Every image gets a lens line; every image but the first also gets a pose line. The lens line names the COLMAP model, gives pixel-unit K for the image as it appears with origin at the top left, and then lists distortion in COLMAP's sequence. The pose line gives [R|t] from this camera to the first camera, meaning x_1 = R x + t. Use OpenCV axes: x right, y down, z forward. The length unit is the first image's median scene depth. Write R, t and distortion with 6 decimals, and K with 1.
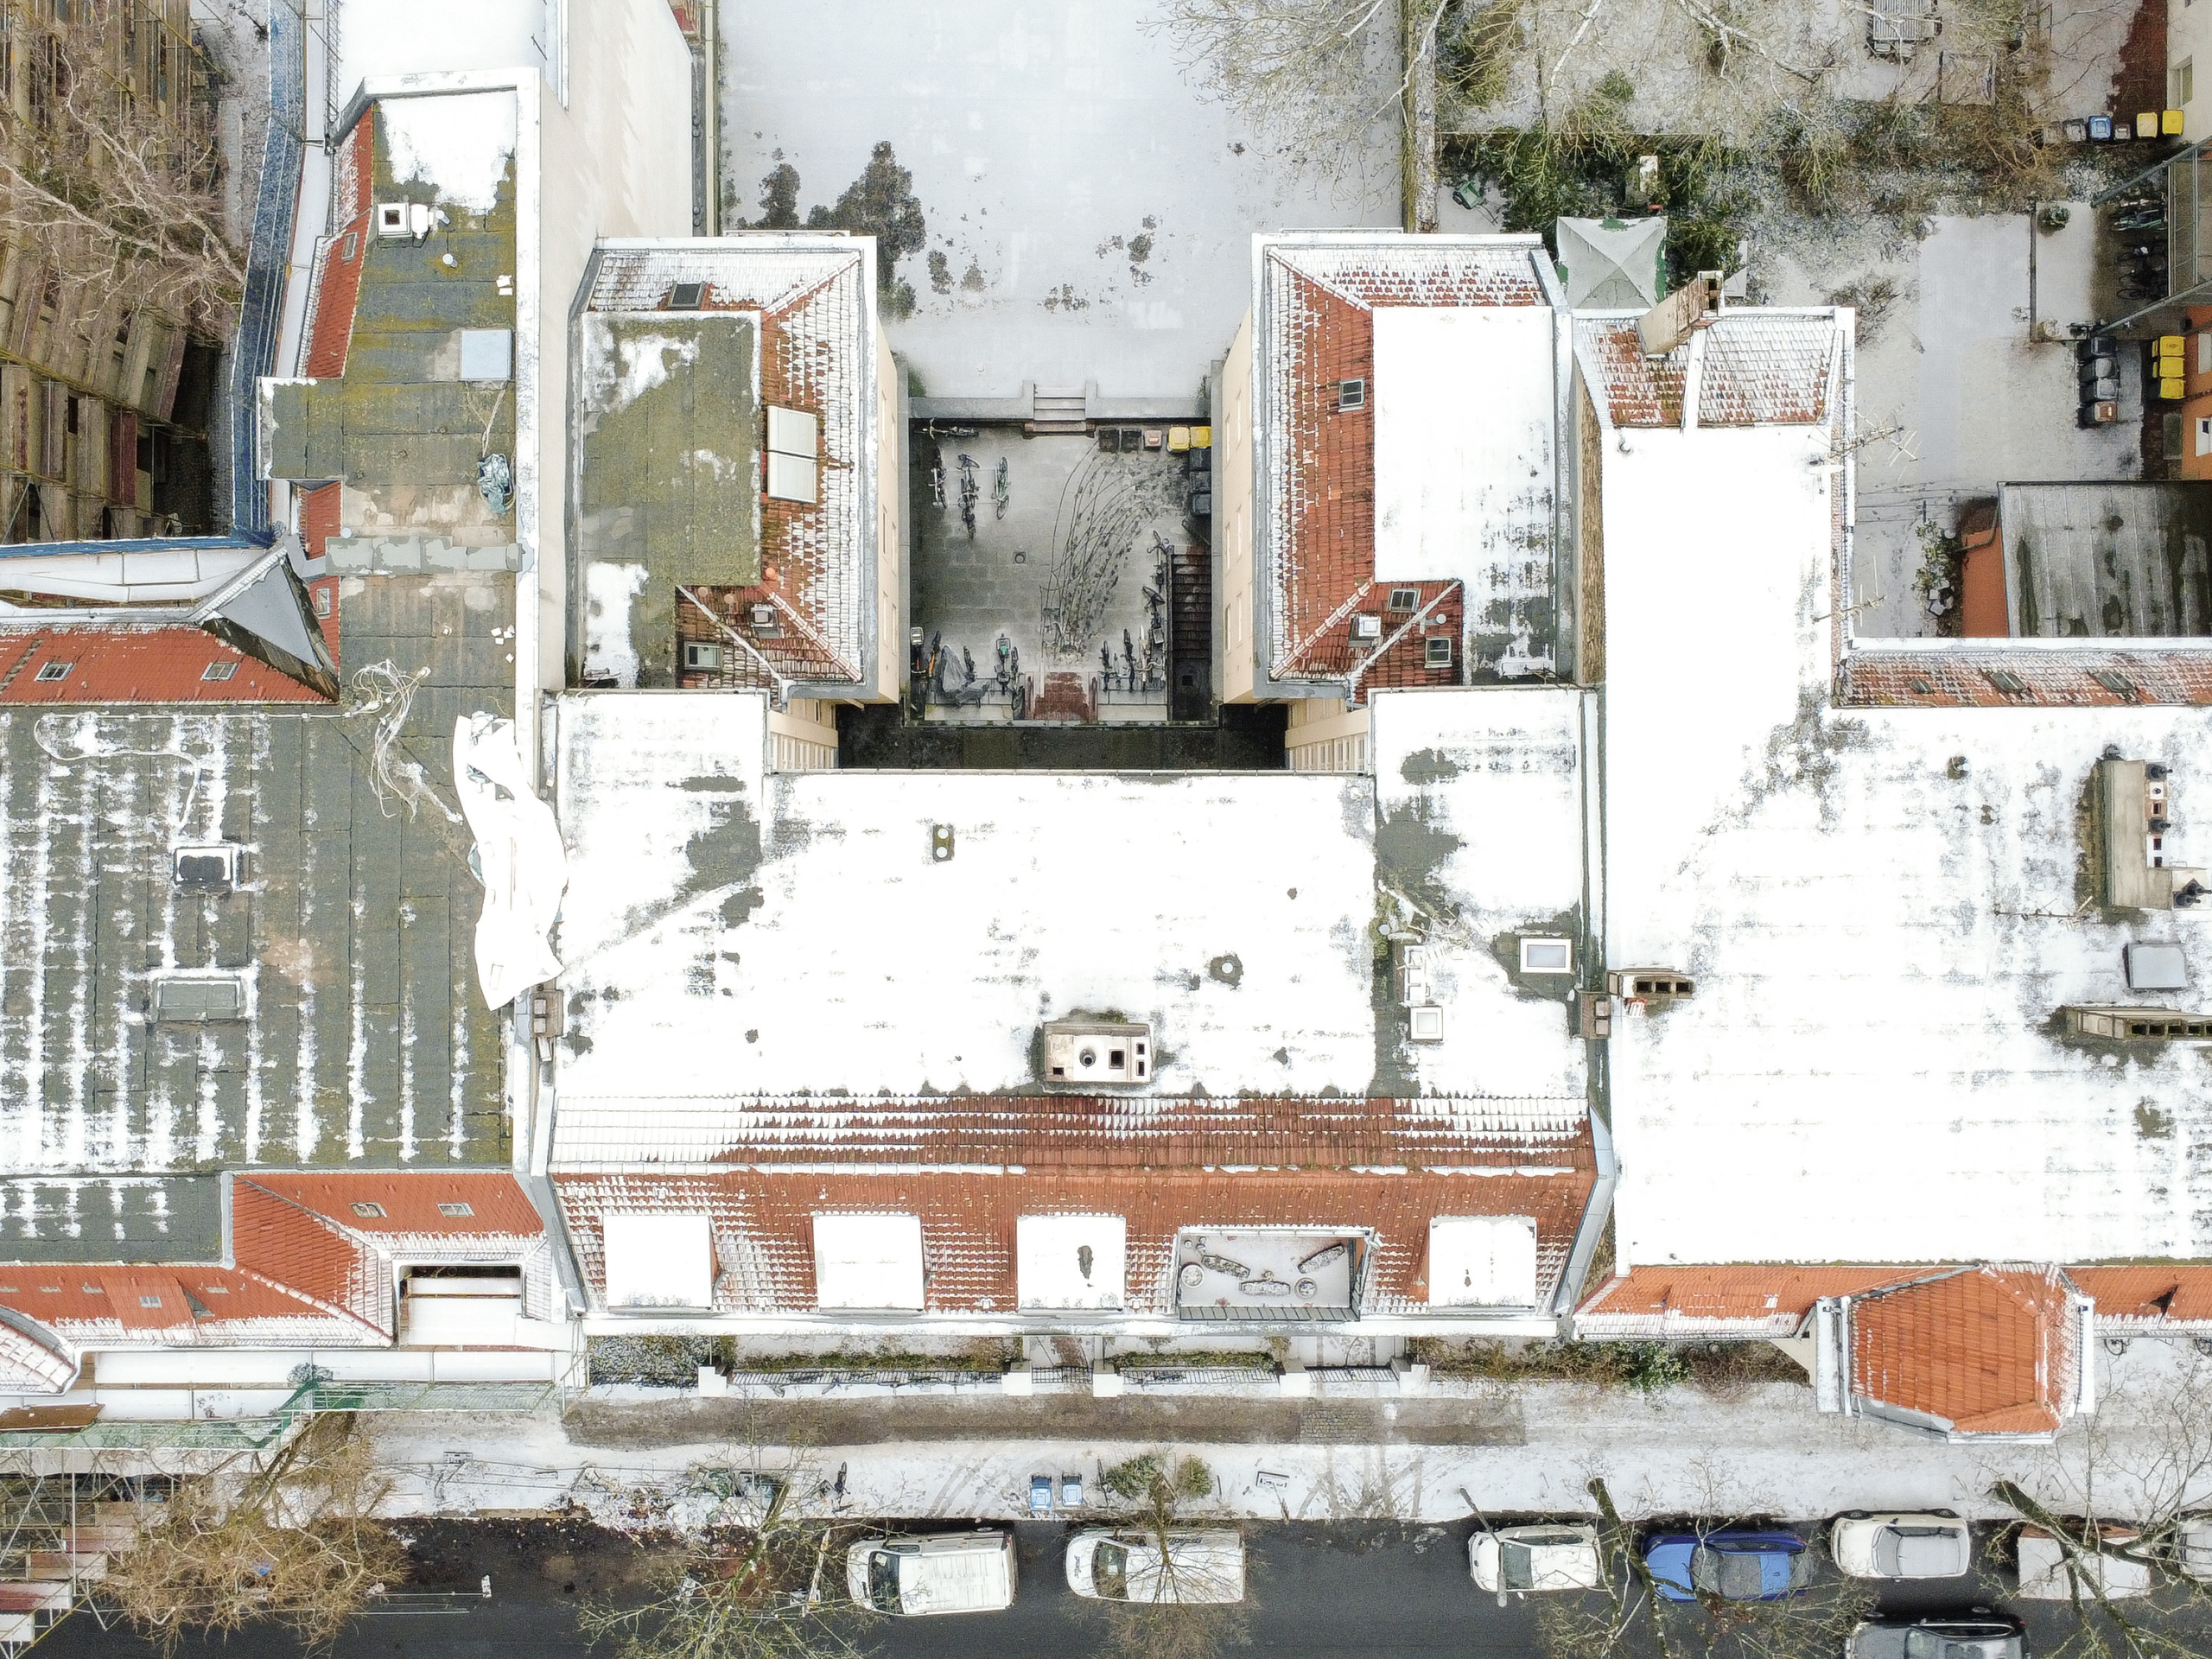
lens RADIAL K [[2150.7, 0, 1023.7], [0, 2150.7, 851.2], [0, 0, 1]] dist [-0.007312, 0.000000]
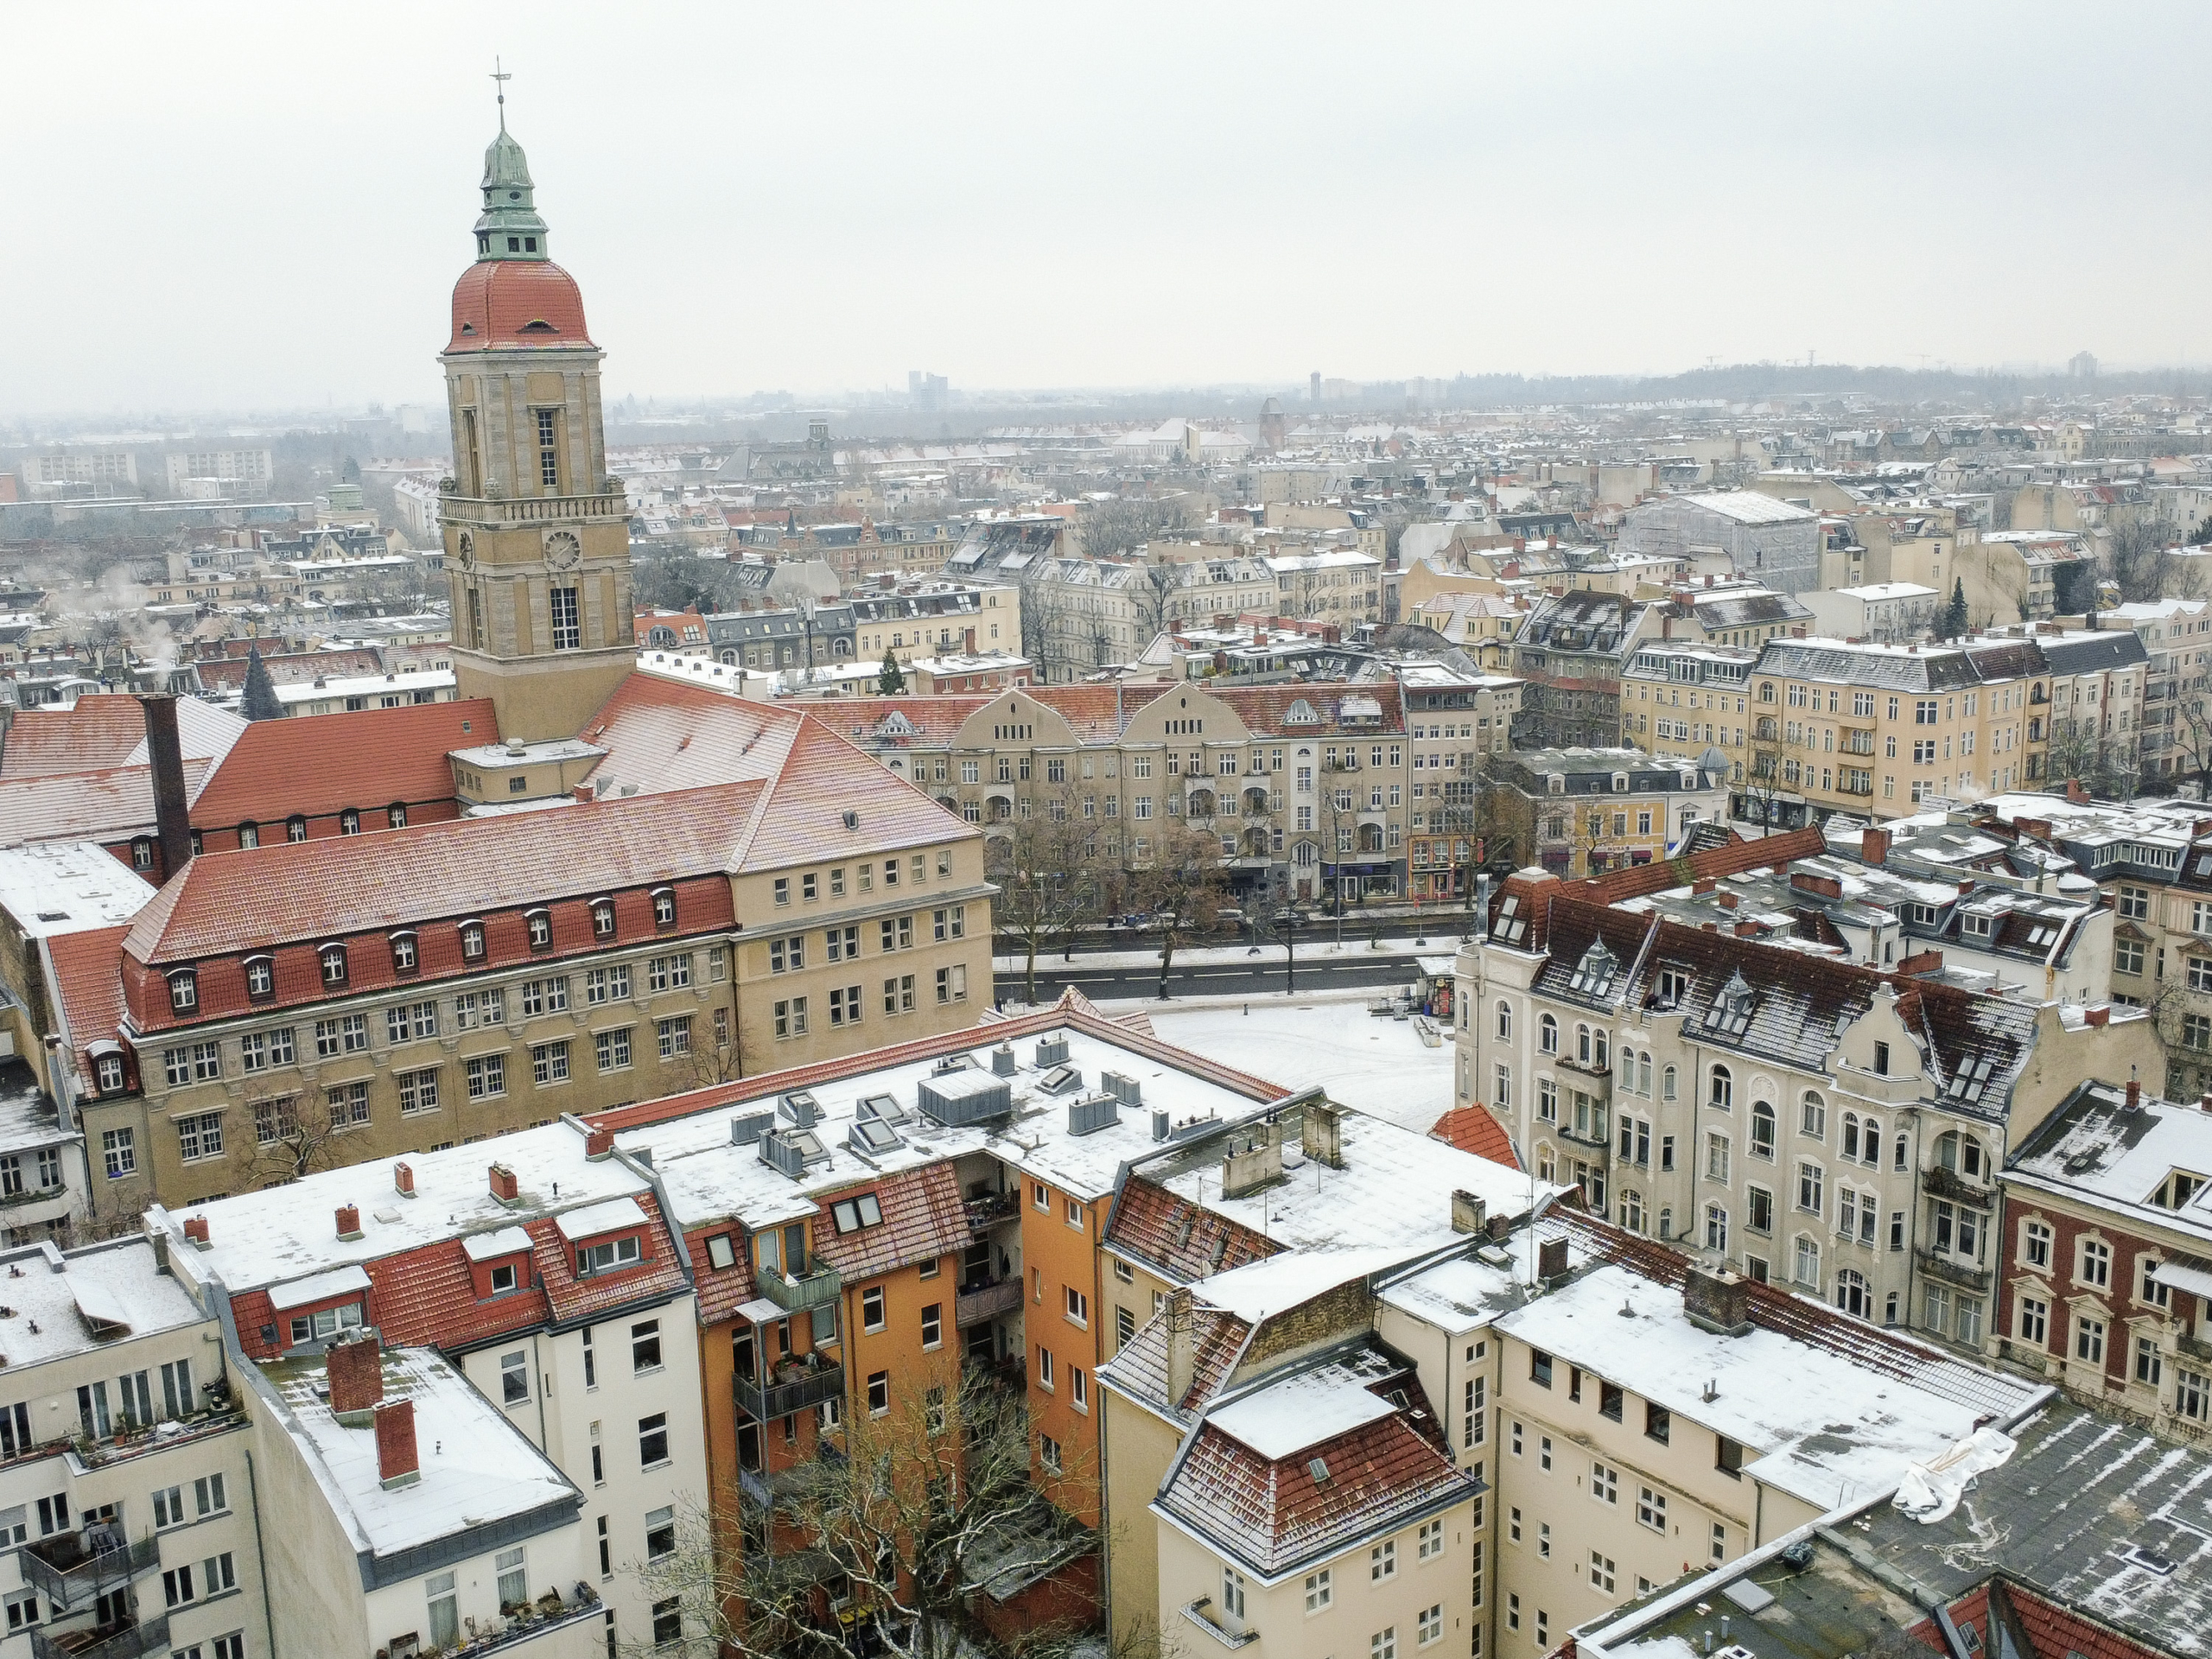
lens RADIAL K [[2150.7, 0, 1110.3], [0, 2150.7, 826.4], [0, 0, 1]] dist [-0.007312, 0.000000]
pose [[-0.588318, -0.142496, 0.795976, -1.020824], [0.807540, -0.154615, 0.569186, -1.251246], [0.041963, 0.977645, 0.206034, 0.219676]]
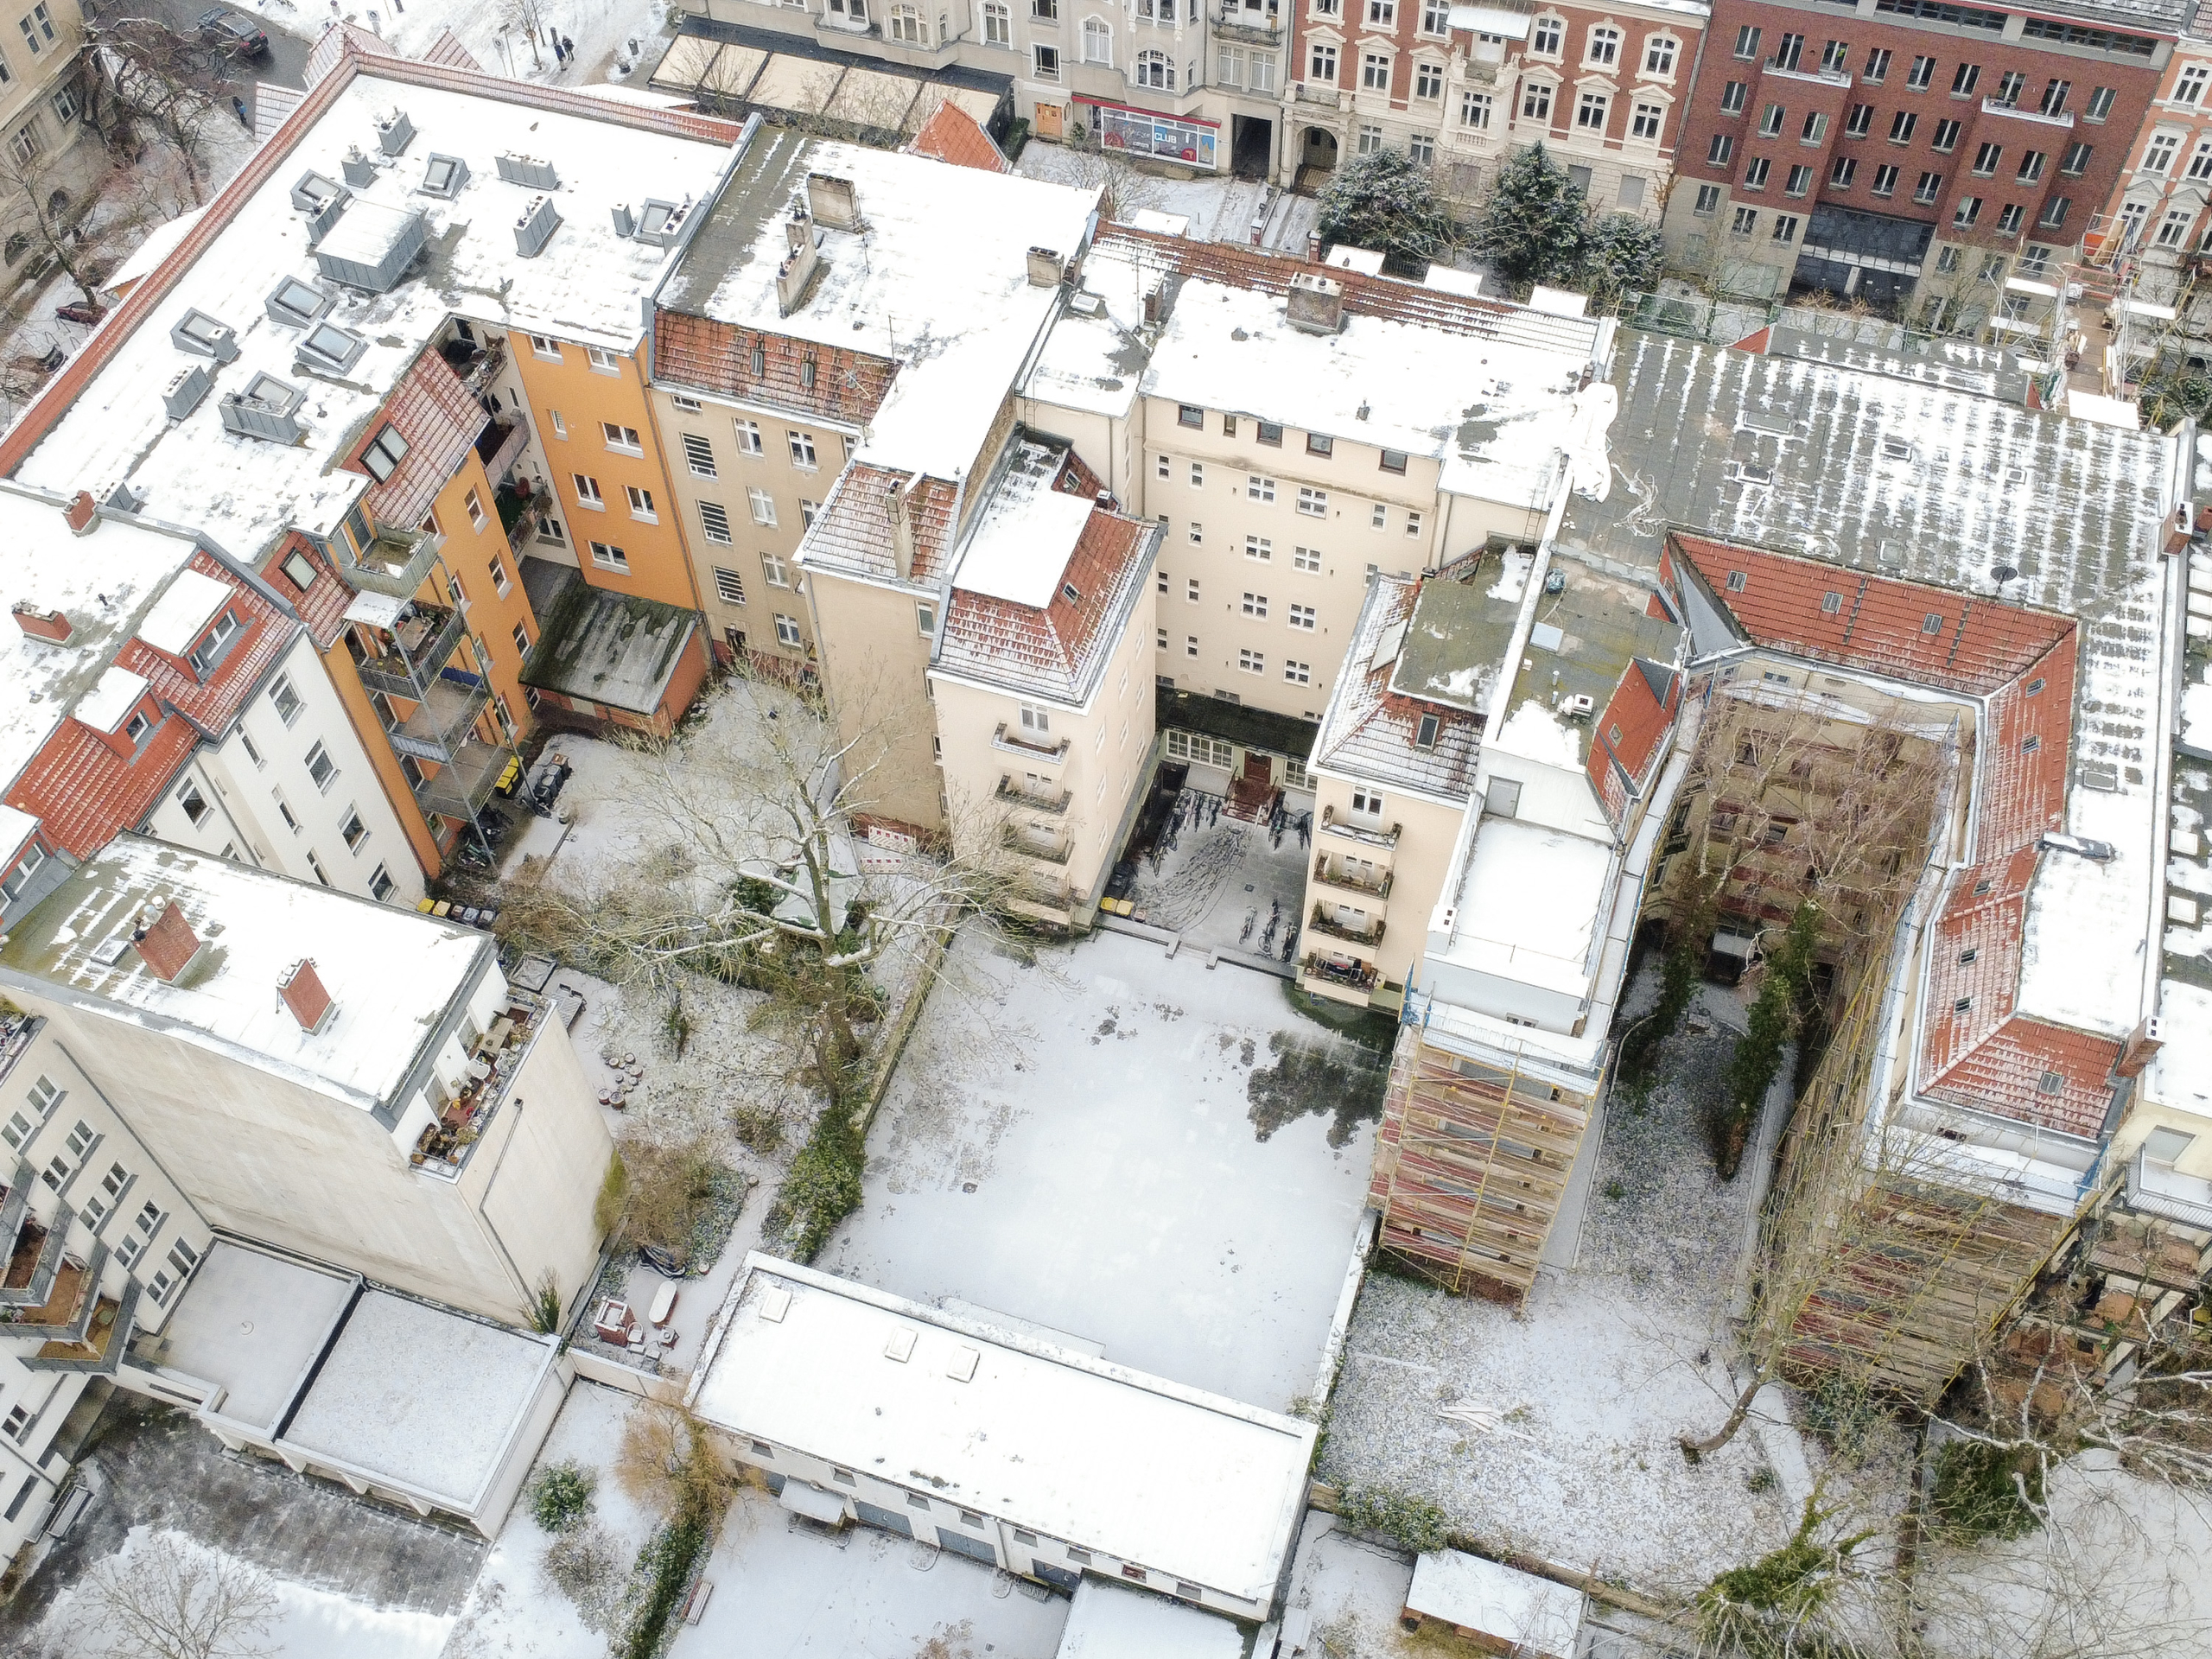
lens RADIAL K [[2150.7, 0, 1110.2], [0, 2150.7, 816.5], [0, 0, 1]] dist [-0.007312, 0.000000]
pose [[-0.948117, -0.241708, 0.206523, -0.307510], [0.316518, -0.778627, 0.541808, -1.395939], [0.029845, 0.579066, 0.814734, -0.351921]]
